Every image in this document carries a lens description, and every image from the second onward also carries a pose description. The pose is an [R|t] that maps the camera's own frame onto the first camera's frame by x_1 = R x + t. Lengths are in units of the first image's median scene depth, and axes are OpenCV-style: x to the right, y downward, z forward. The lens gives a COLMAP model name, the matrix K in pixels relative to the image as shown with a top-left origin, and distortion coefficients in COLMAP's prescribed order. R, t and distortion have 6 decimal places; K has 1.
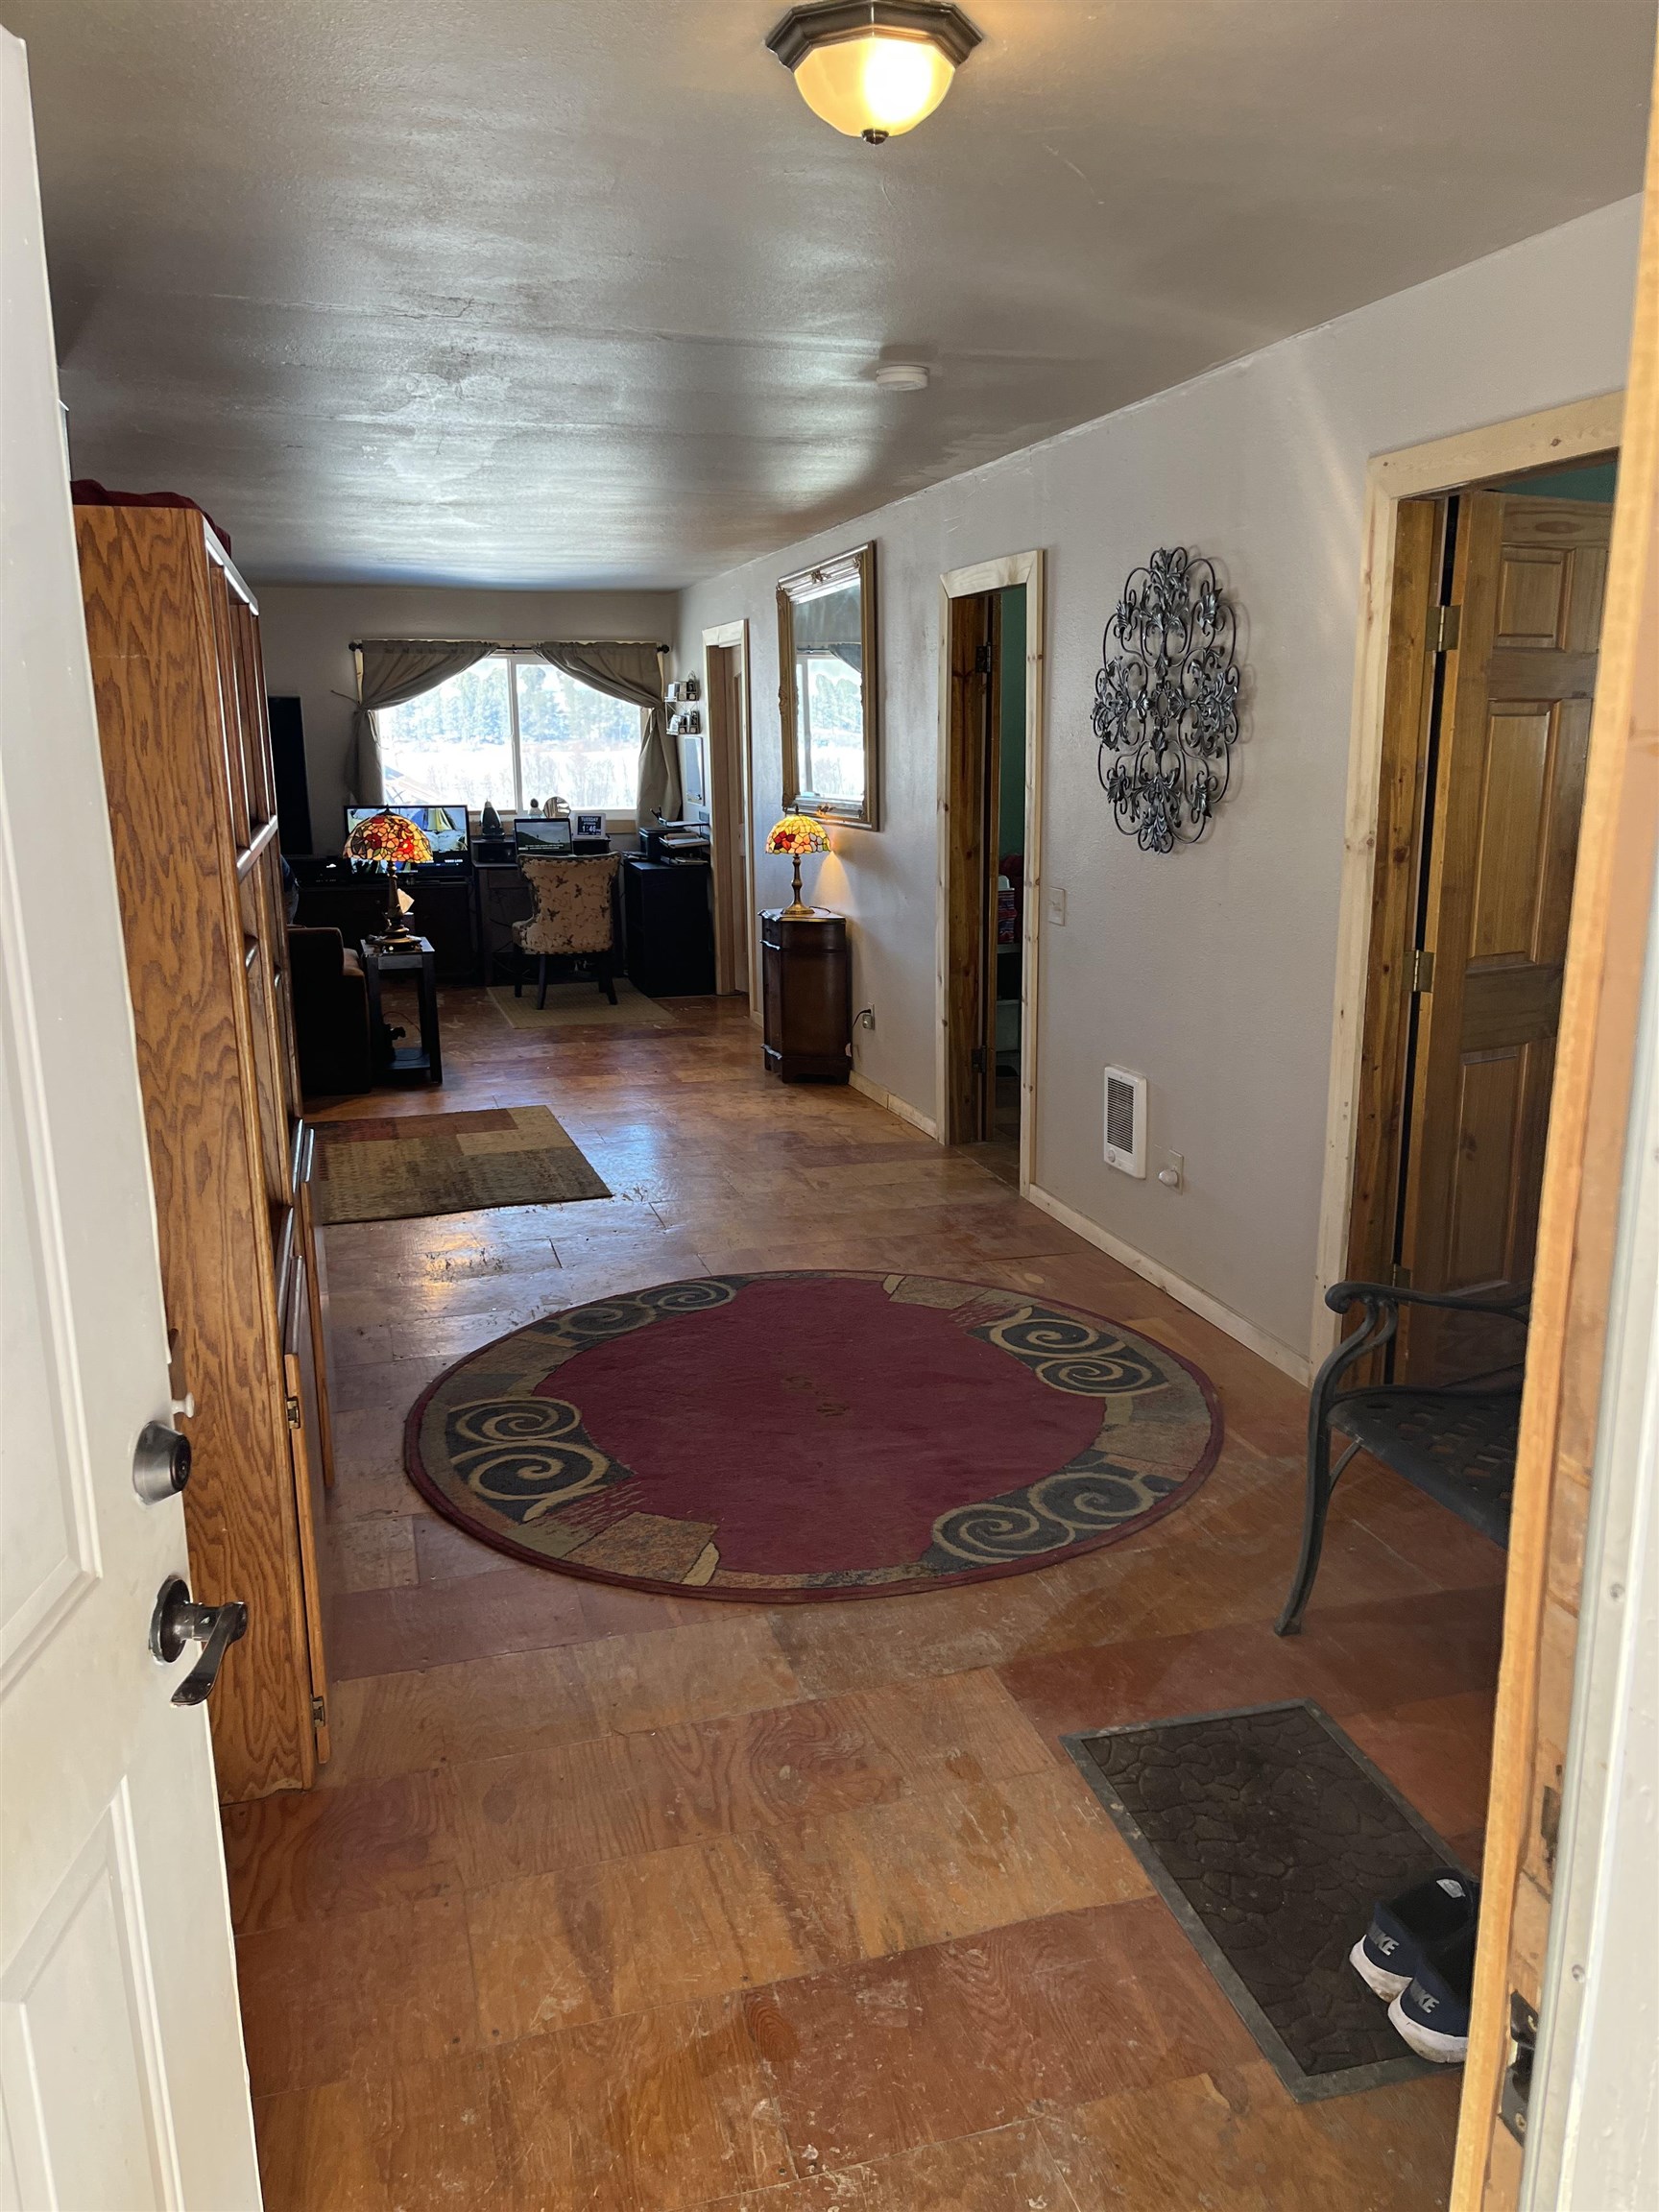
lens RADIAL K [[1654.6, 0, 829.5], [0, 1654.6, 1106.0], [0, 0, 1]] dist [0.015065, 0.007482]
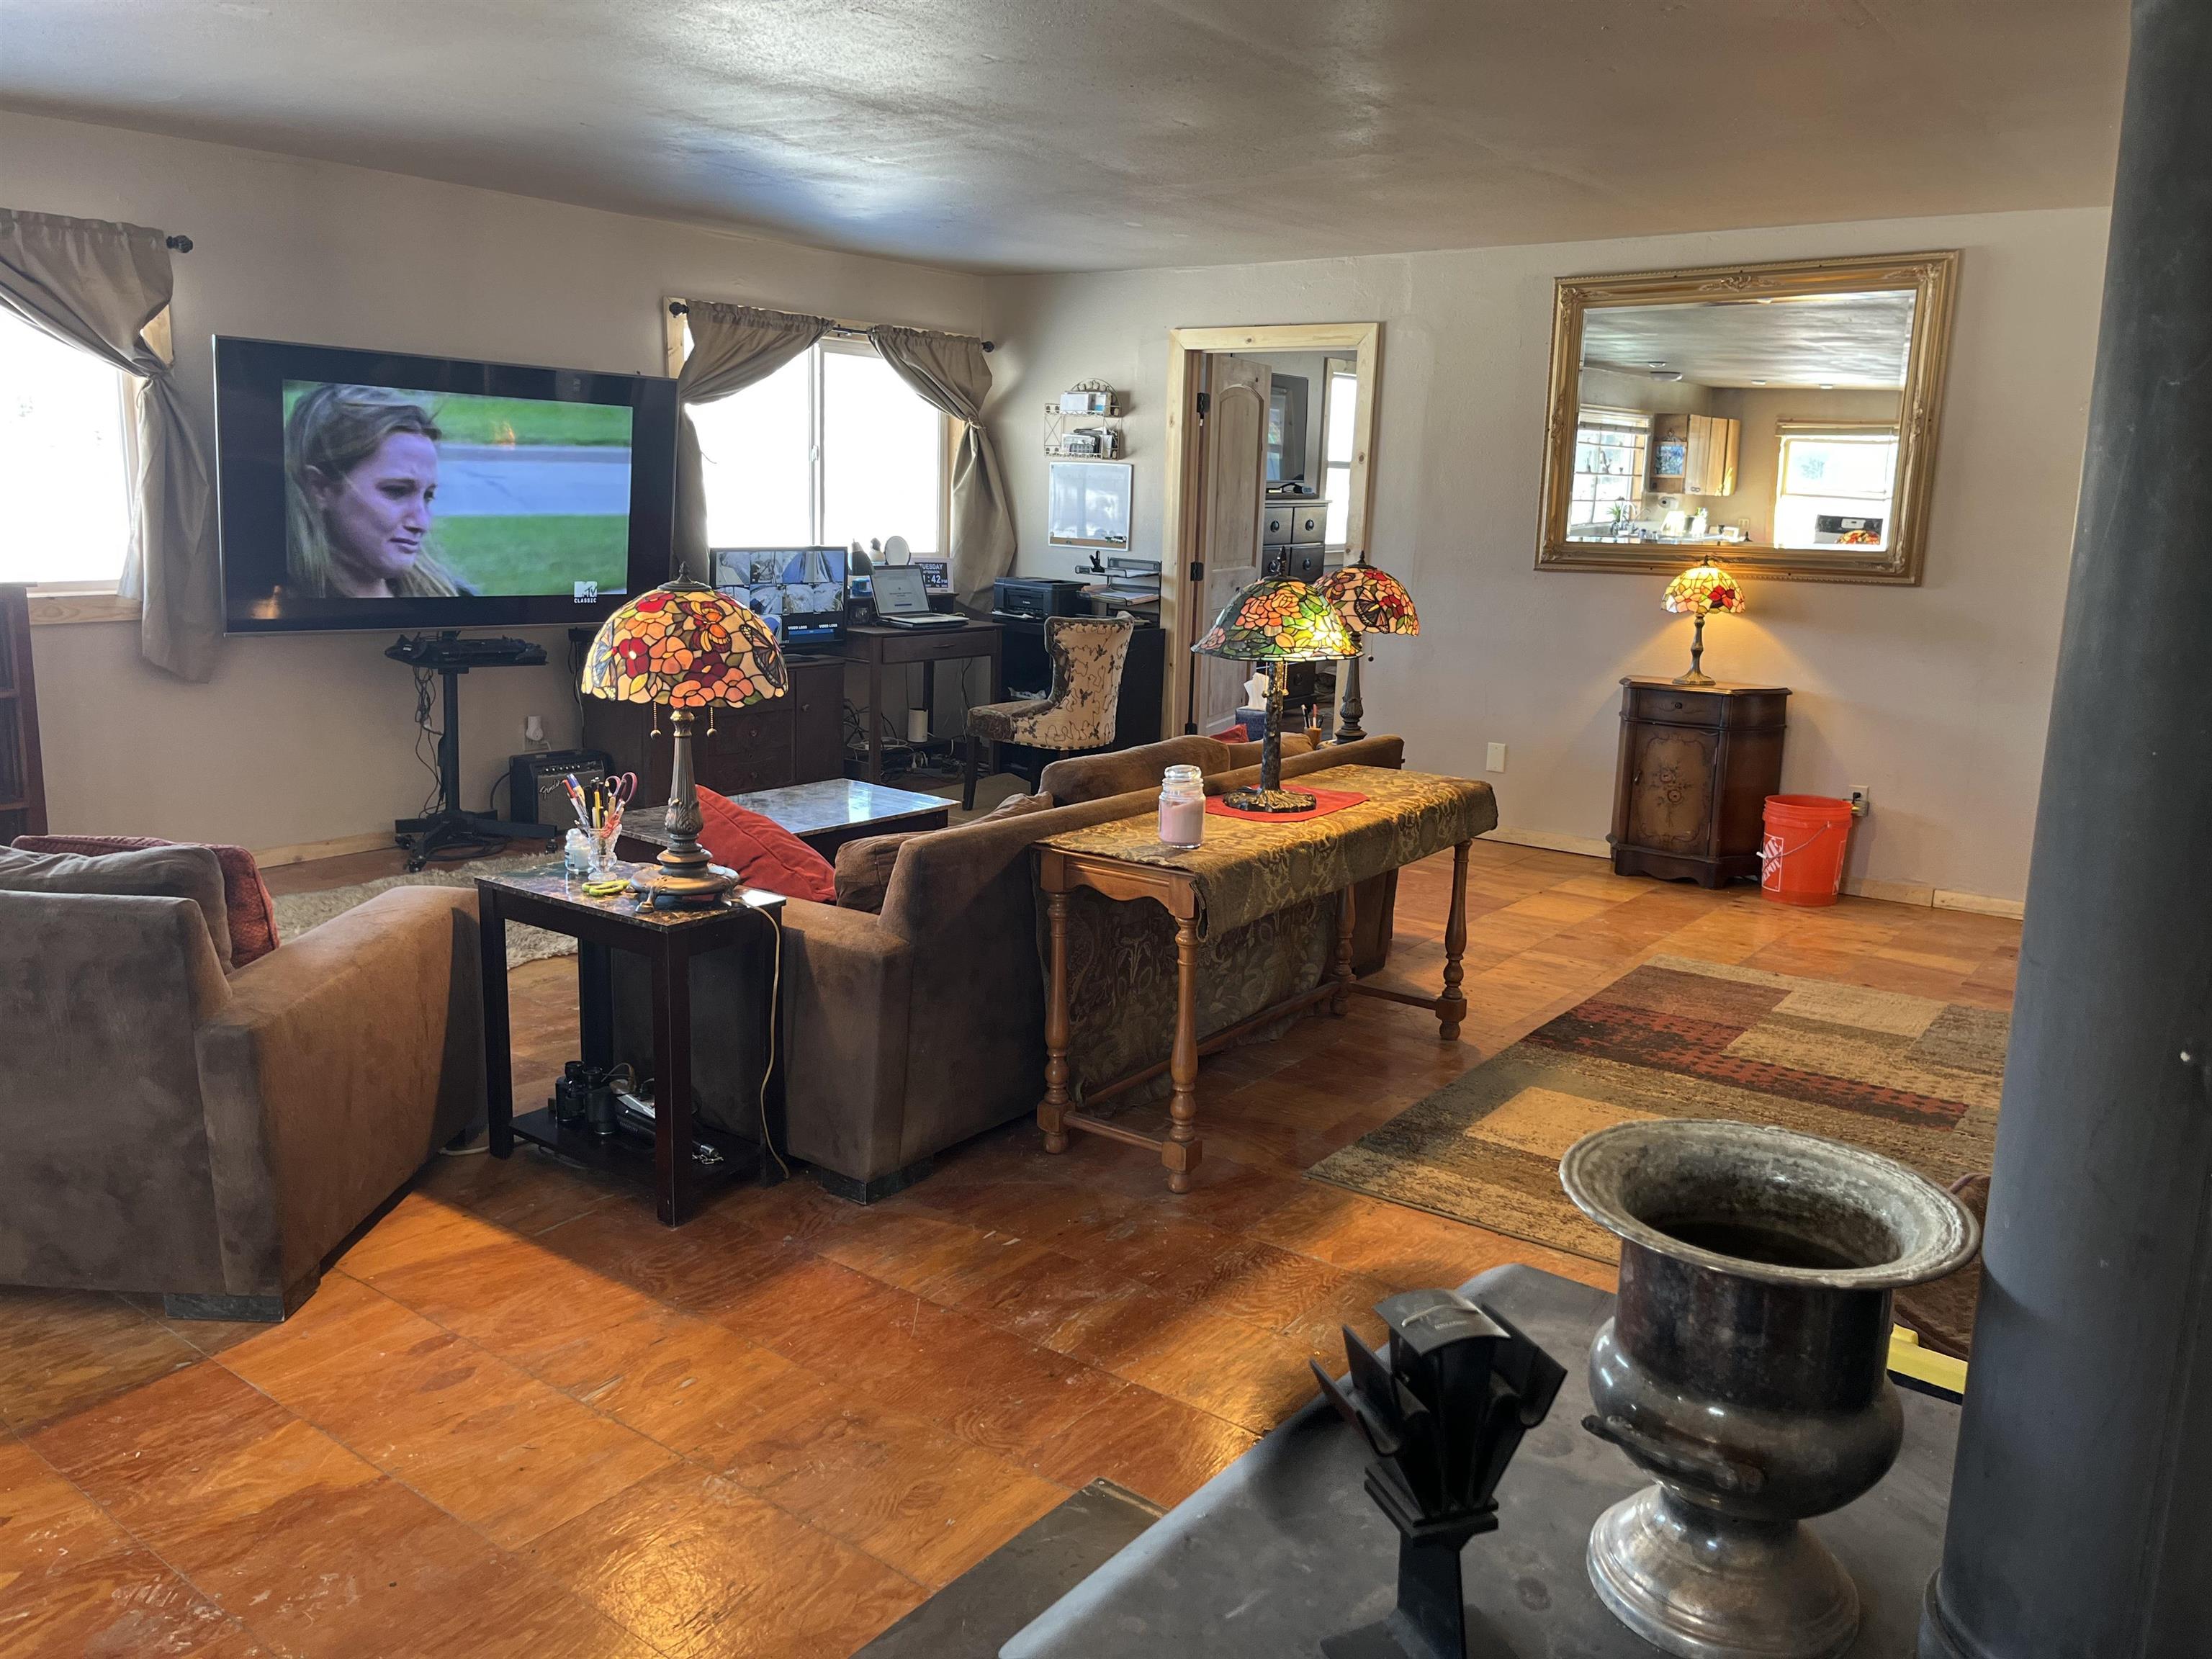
lens RADIAL K [[1654.6, 0, 1106.0], [0, 1654.6, 829.5], [0, 0, 1]] dist [0.015065, 0.007482]
pose [[0.802446, -0.093075, 0.589421, -0.555953], [0.098008, 0.994904, 0.023675, -0.067355], [-0.588621, 0.038770, 0.807479, 0.366756]]
